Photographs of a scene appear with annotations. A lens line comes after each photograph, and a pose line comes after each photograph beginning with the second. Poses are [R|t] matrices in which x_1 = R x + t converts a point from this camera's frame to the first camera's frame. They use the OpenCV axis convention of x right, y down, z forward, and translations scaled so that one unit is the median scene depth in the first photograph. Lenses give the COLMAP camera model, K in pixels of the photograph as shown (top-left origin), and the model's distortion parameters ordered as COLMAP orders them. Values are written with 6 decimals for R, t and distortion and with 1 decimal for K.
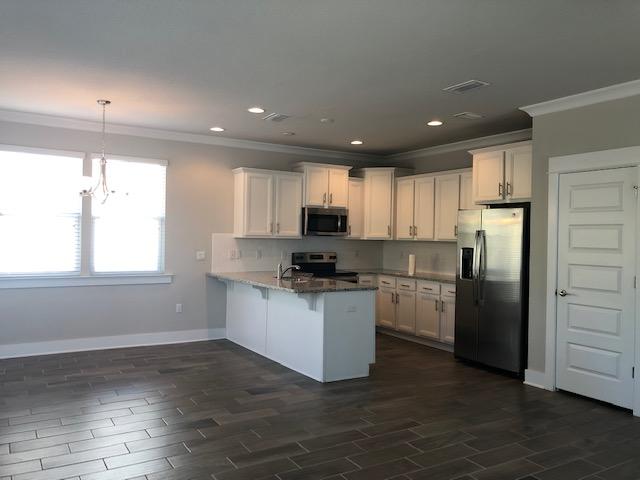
lens RADIAL K [[516.5, 0, 319.9], [0, 516.5, 241.2], [0, 0, 1]] dist [0.004085, -0.010627]
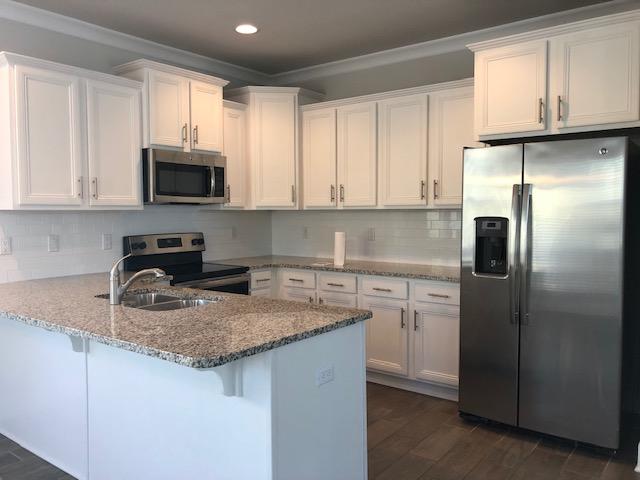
lens RADIAL K [[516.5, 0, 323.3], [0, 516.5, 239.0], [0, 0, 1]] dist [0.004085, -0.010627]
pose [[0.928414, -0.041551, 0.369216, -0.062531], [0.024222, 0.998382, 0.051451, 0.002526], [-0.370756, -0.038824, 0.927918, 0.456038]]
